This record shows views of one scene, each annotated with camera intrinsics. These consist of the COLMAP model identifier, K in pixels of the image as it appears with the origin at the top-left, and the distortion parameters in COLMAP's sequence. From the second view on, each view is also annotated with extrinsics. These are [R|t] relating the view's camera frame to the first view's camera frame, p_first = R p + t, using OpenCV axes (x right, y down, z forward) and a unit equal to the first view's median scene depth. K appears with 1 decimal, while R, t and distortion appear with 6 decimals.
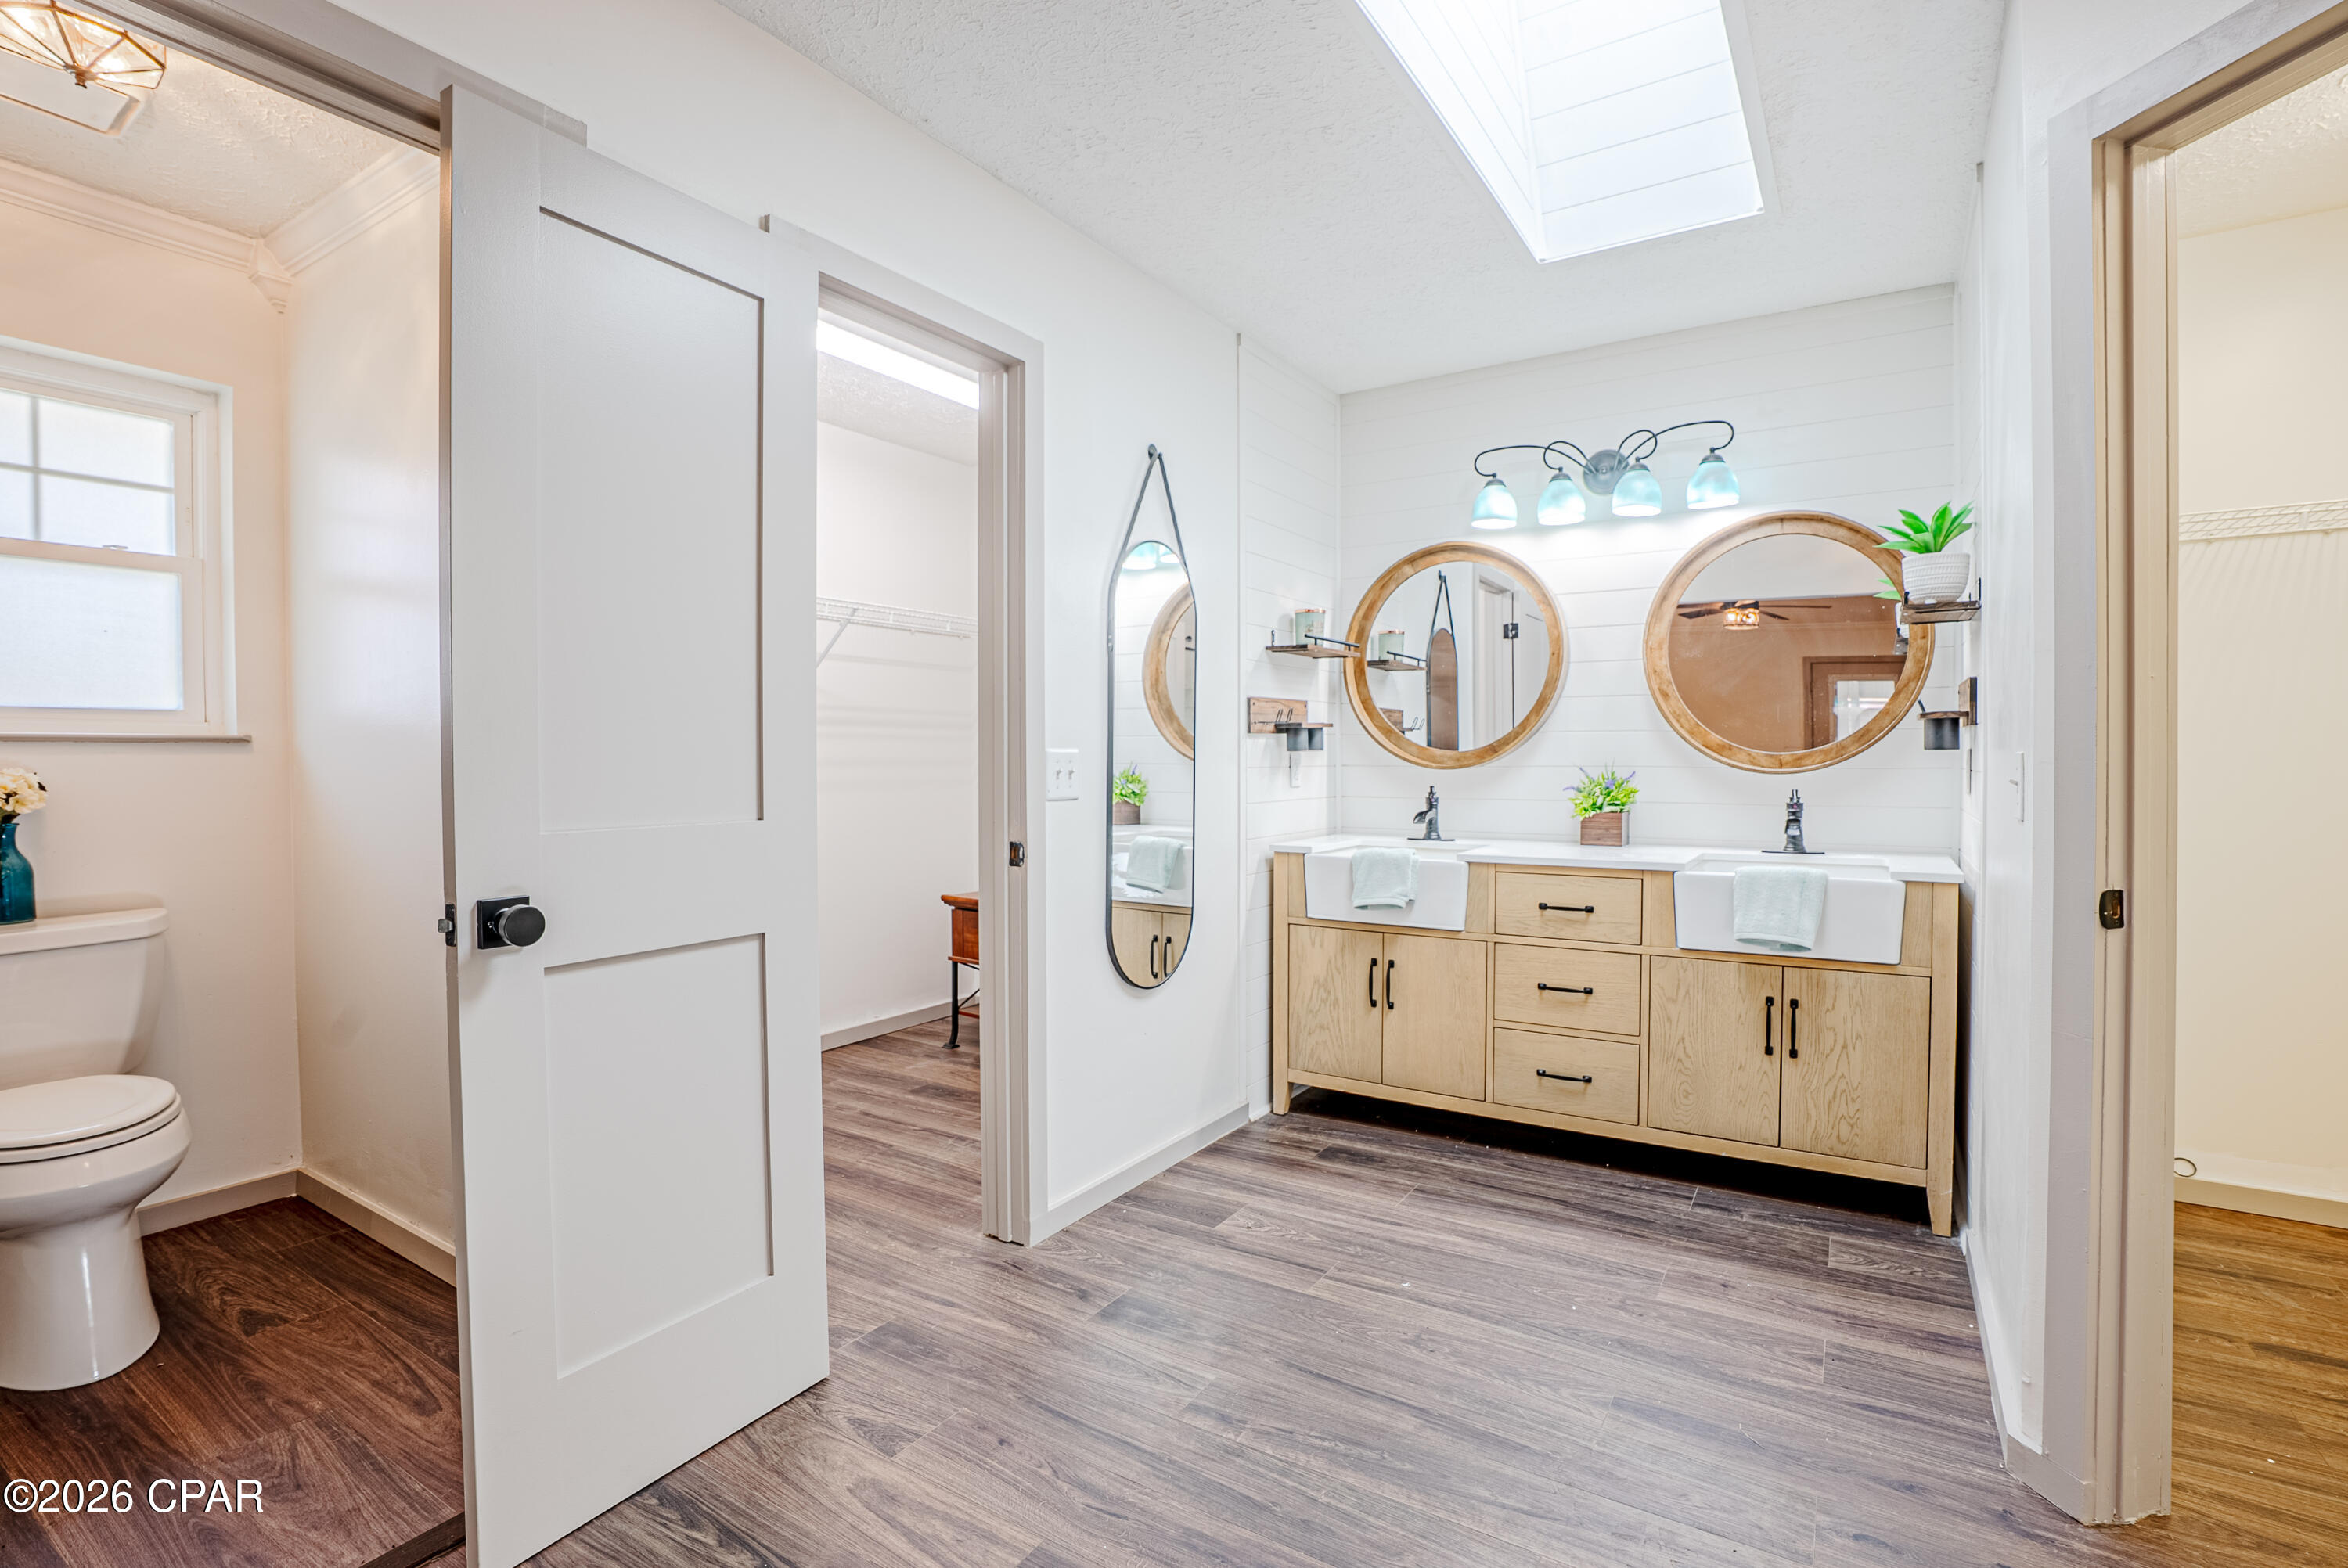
lens RADIAL K [[1125.1, 0, 1166.3], [0, 1125.1, 774.8], [0, 0, 1]] dist [-0.035581, 0.007866]
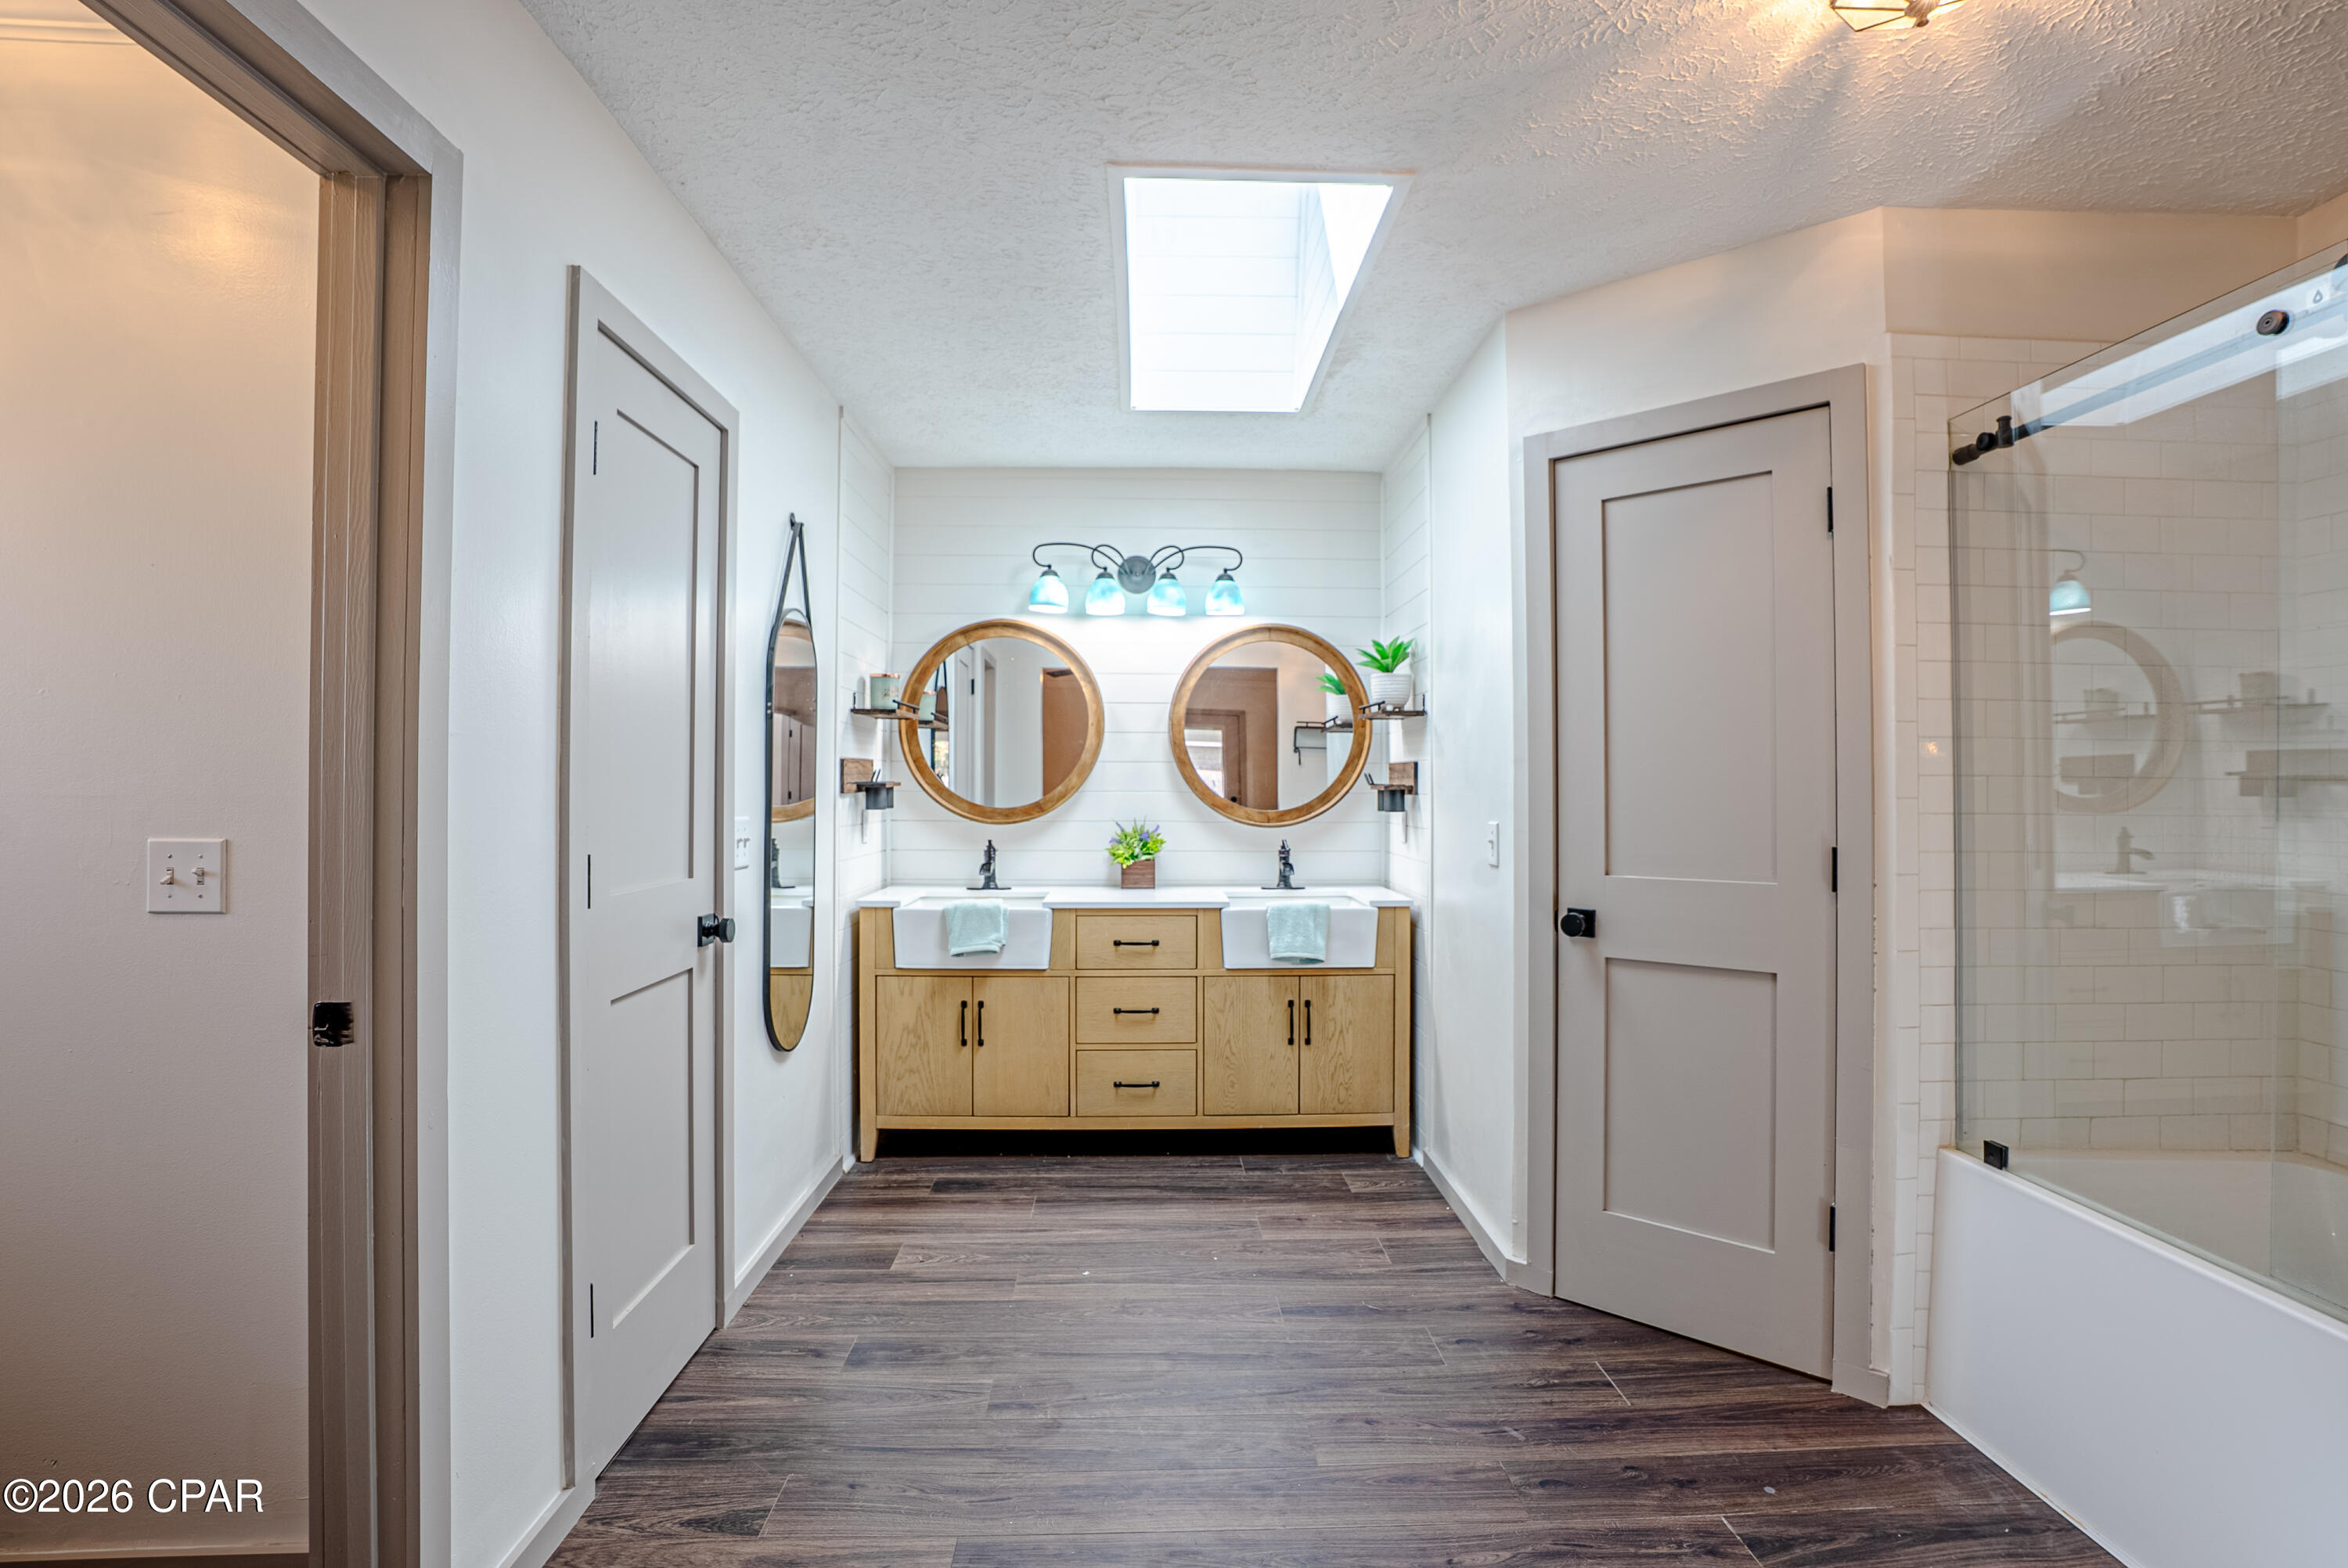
lens RADIAL K [[1182.9, 0, 1171.2], [0, 1182.9, 792.0], [0, 0, 1]] dist [-0.004618, 0.004999]
pose [[0.823738, 0.000411, 0.566970, -0.344483], [0.005108, 0.999954, -0.008147, -0.033442], [-0.566947, 0.009607, 0.823698, -0.070110]]
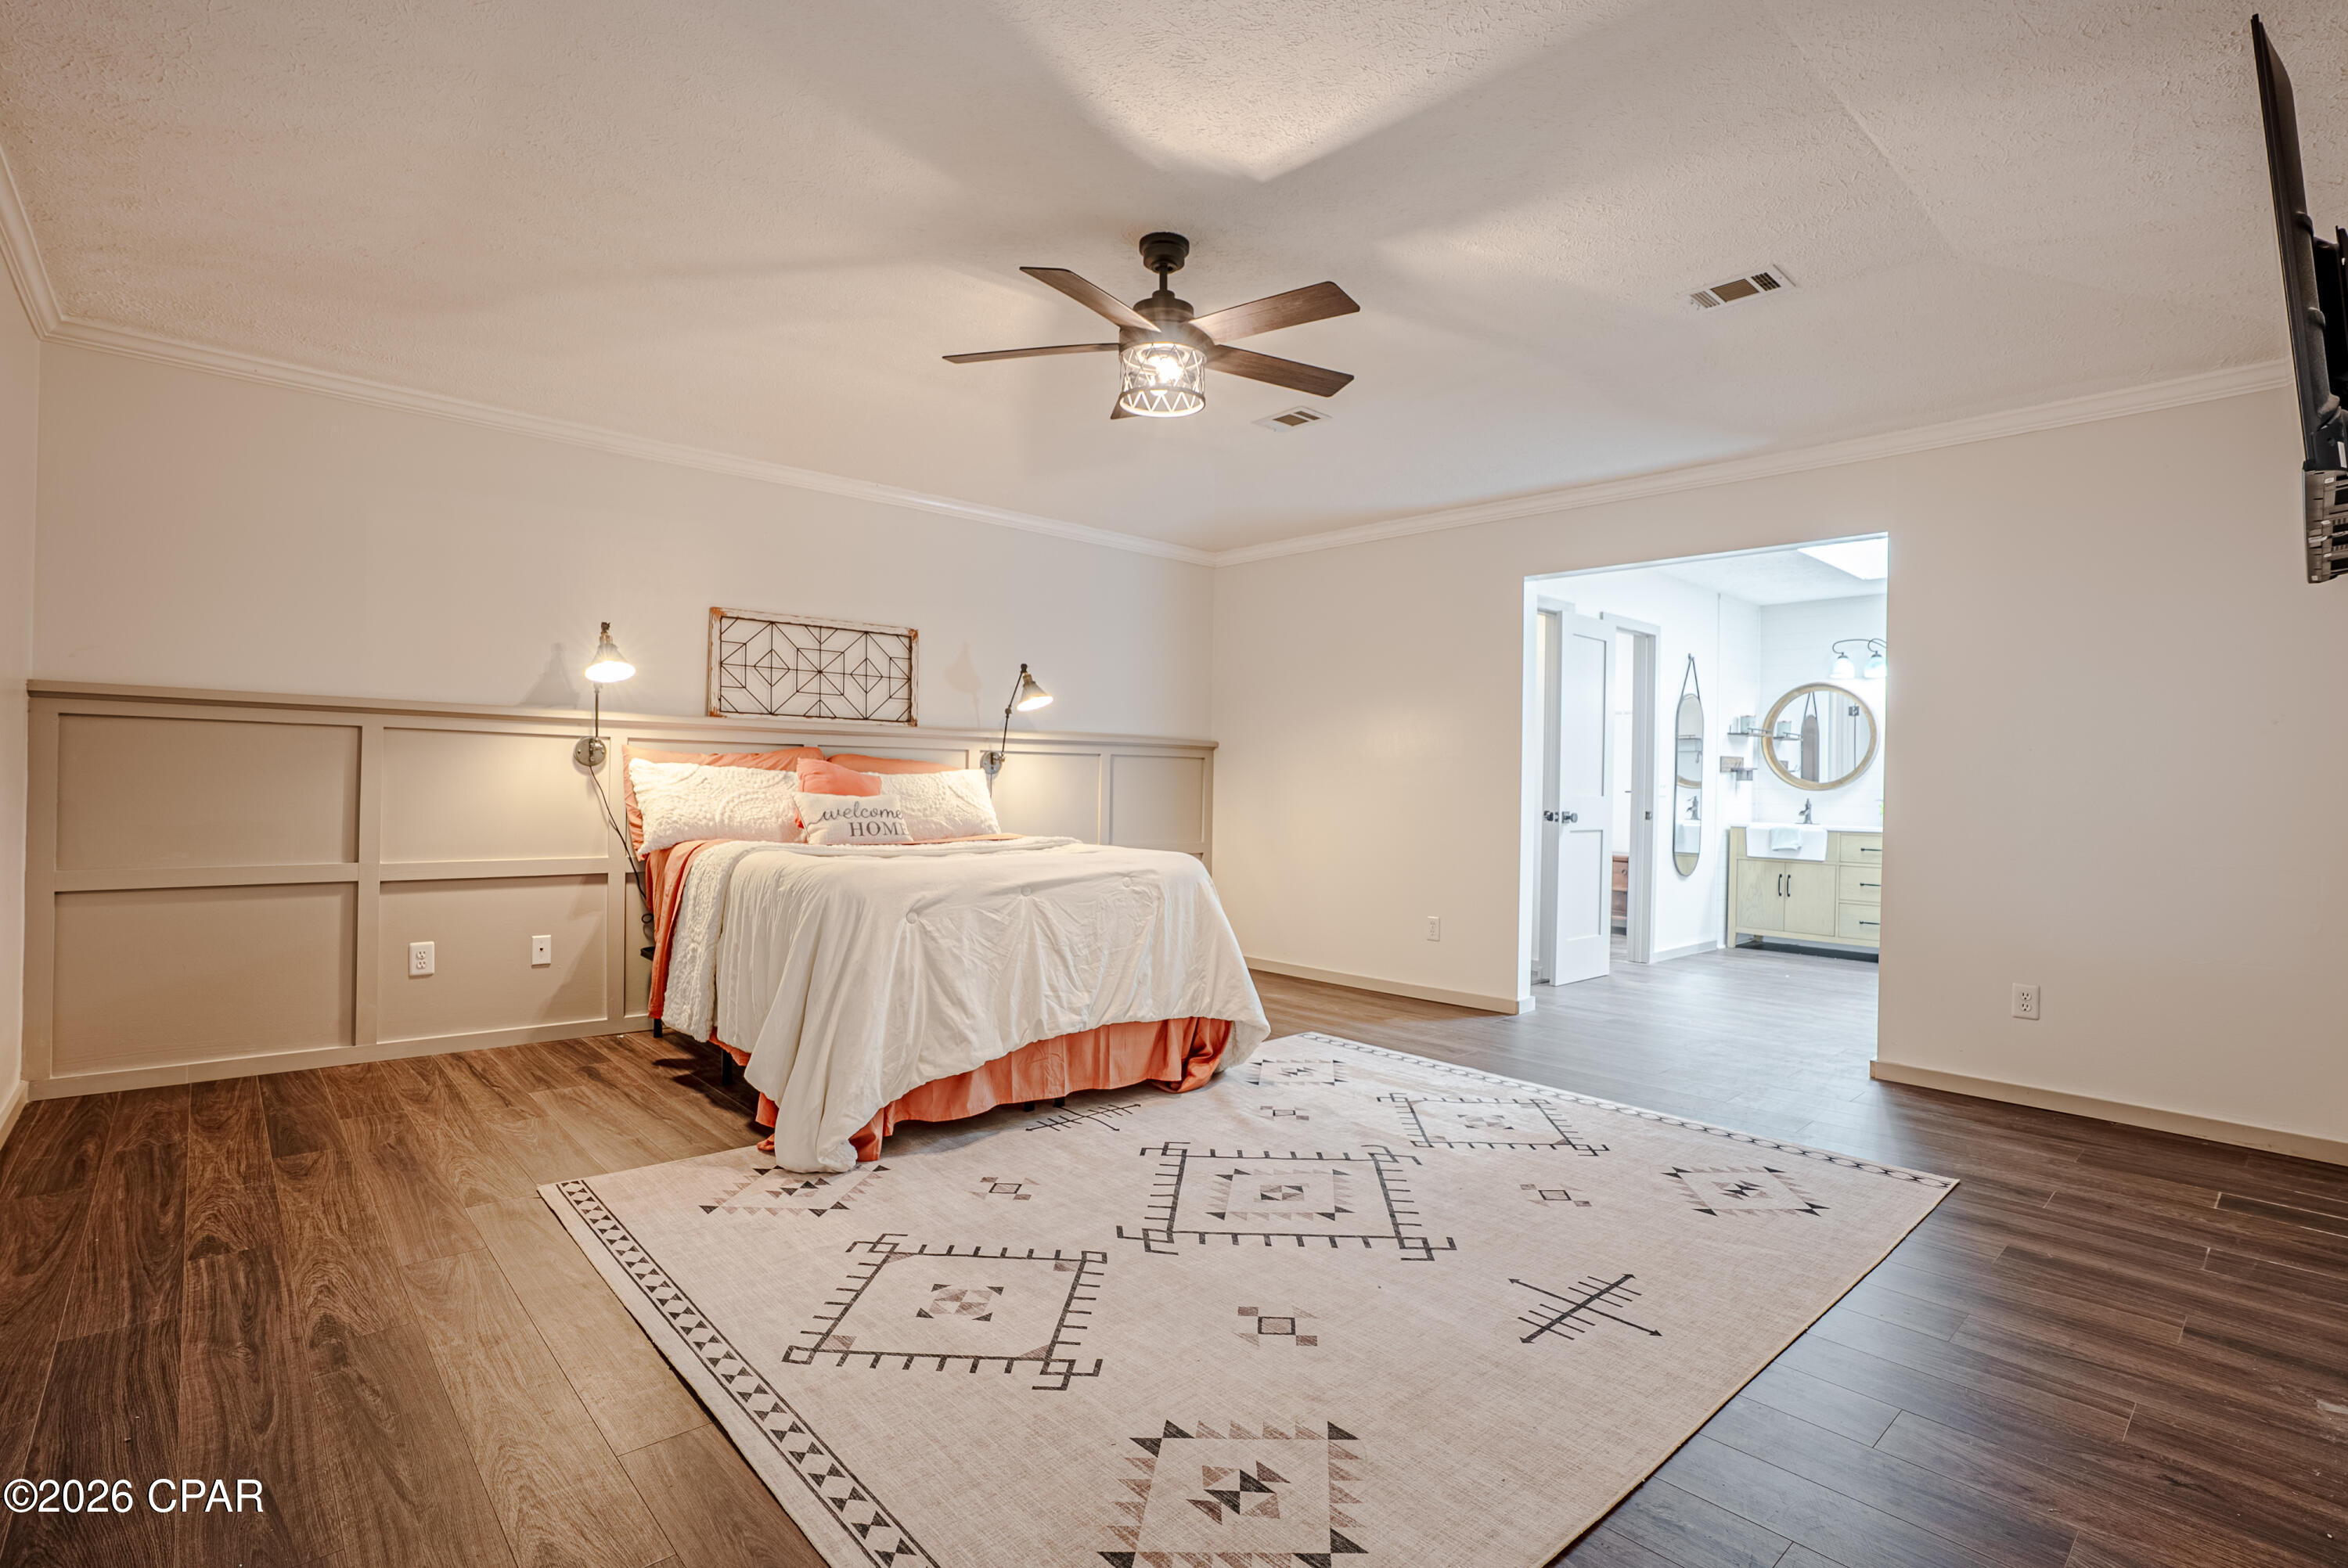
lens RADIAL K [[1172.5, 0, 1183.7], [0, 1172.5, 784.2], [0, 0, 1]] dist [-0.022166, 0.000626]
pose [[0.973426, 0.018607, -0.228244, -0.507346], [-0.022284, 0.999660, -0.013541, 0.048982], [0.227914, 0.018268, 0.973510, -1.745449]]
